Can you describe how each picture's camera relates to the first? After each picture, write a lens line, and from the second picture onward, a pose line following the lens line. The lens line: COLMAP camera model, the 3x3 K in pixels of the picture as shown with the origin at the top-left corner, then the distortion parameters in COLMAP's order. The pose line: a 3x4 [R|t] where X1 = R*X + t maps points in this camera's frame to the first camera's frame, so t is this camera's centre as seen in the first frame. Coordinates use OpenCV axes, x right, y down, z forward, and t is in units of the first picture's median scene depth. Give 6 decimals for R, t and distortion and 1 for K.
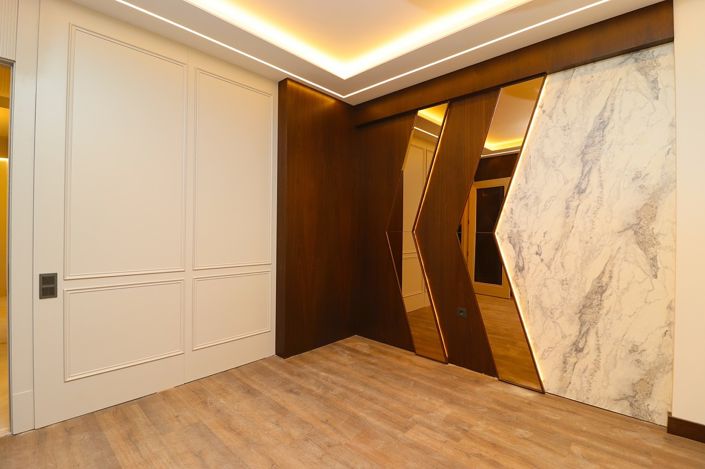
lens RADIAL K [[324.5, 0, 354.5], [0, 324.5, 230.6], [0, 0, 1]] dist [-0.006946, -0.010025]
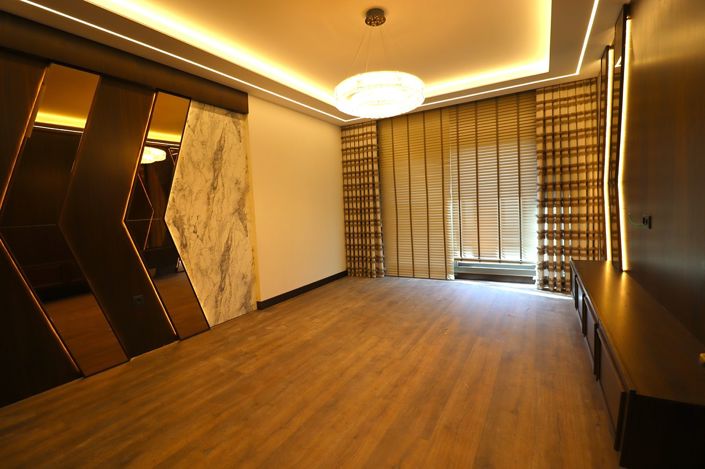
lens RADIAL K [[324.5, 0, 355.1], [0, 324.5, 229.2], [0, 0, 1]] dist [-0.006946, -0.010025]
pose [[-0.215883, -0.066506, 0.974152, -1.002577], [0.048237, 0.995733, 0.078670, -0.016437], [-0.975227, 0.063973, -0.211753, 0.709722]]
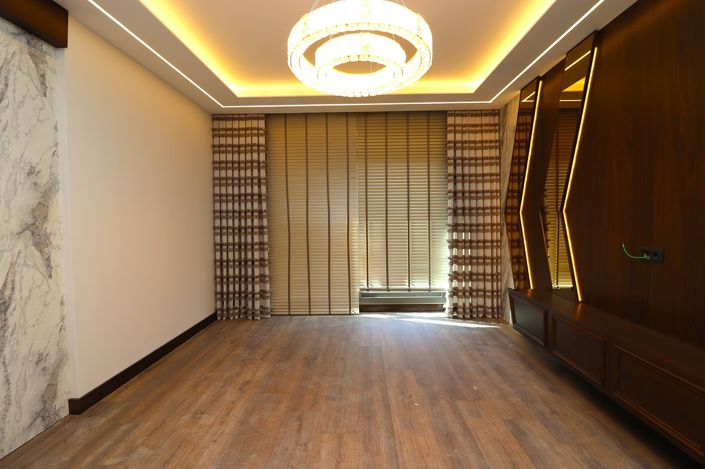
lens RADIAL K [[324.5, 0, 355.7], [0, 324.5, 230.6], [0, 0, 1]] dist [-0.006946, -0.010025]
pose [[-0.663295, -0.028653, 0.747809, -0.389288], [0.005469, 0.999054, 0.043130, -0.033400], [-0.748338, 0.032698, -0.662511, 0.861900]]
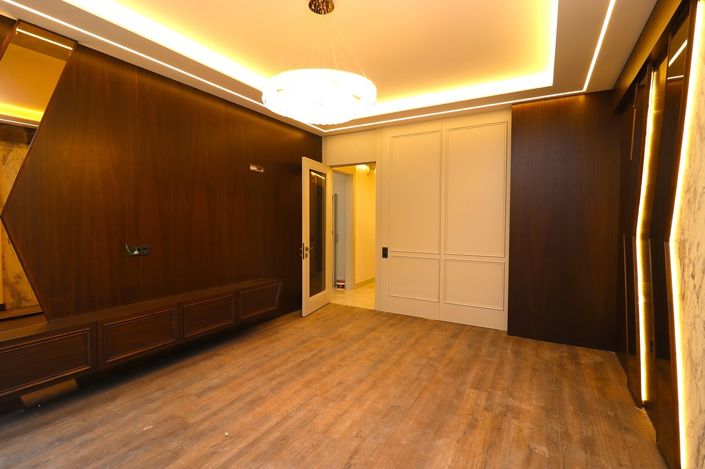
lens RADIAL K [[324.5, 0, 357.1], [0, 324.5, 229.5], [0, 0, 1]] dist [-0.006946, -0.010025]
pose [[0.225895, 0.018146, -0.973983, 1.159673], [-0.004801, 0.999835, 0.017514, -0.033887], [0.974140, 0.000720, 0.225945, 0.224016]]
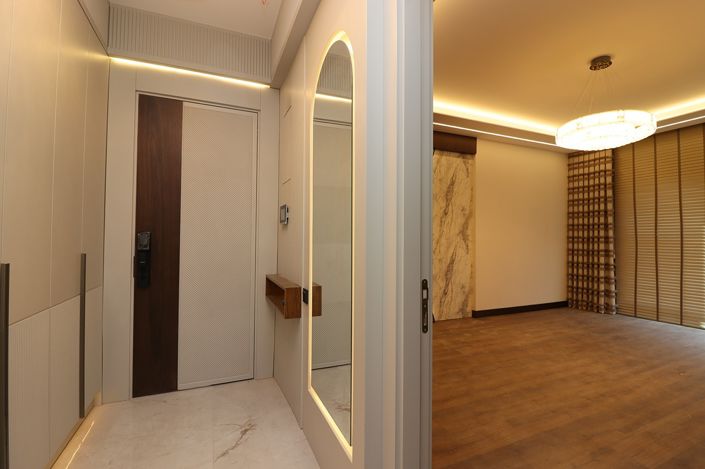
lens RADIAL K [[324.5, 0, 352.9], [0, 324.5, 231.4], [0, 0, 1]] dist [-0.006946, -0.010025]
pose [[0.410019, 0.012095, 0.911997, -1.417404], [-0.001190, 0.999918, -0.012726, 0.013962], [-0.912076, 0.004132, 0.410000, 0.727820]]
